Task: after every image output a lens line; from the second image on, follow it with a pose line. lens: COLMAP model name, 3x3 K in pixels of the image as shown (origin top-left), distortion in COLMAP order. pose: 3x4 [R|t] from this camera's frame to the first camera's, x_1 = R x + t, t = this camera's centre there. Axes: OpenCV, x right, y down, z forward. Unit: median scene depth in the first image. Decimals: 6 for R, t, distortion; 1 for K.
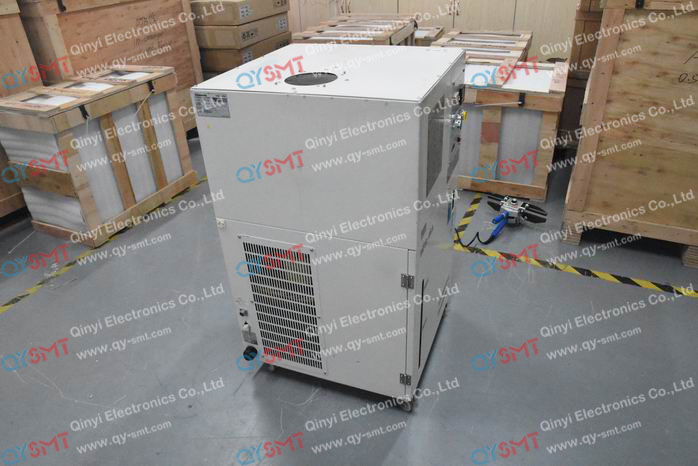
lens RADIAL K [[486.8, 0, 349.0], [0, 486.8, 233.0], [0, 0, 1]] dist [-0.000910, -0.000570]
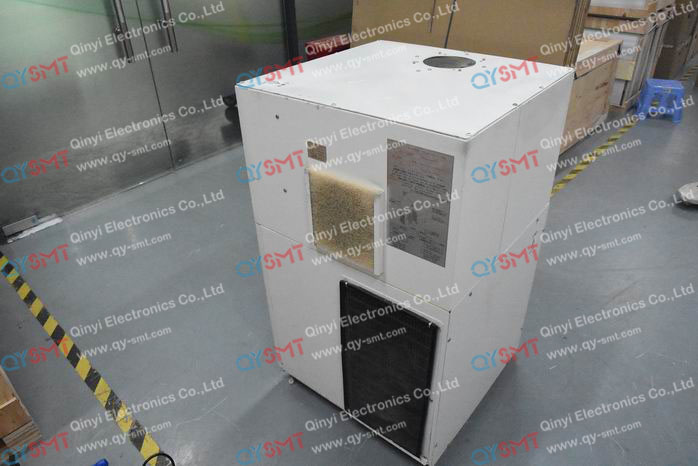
lens RADIAL K [[486.8, 0, 349.0], [0, 486.8, 233.0], [0, 0, 1]] dist [-0.000910, -0.000570]
pose [[1.000000, -0.000221, 0.000070, -0.000092], [0.000221, 1.000000, 0.000861, 0.192621], [-0.000071, -0.000861, 1.000000, -0.000030]]
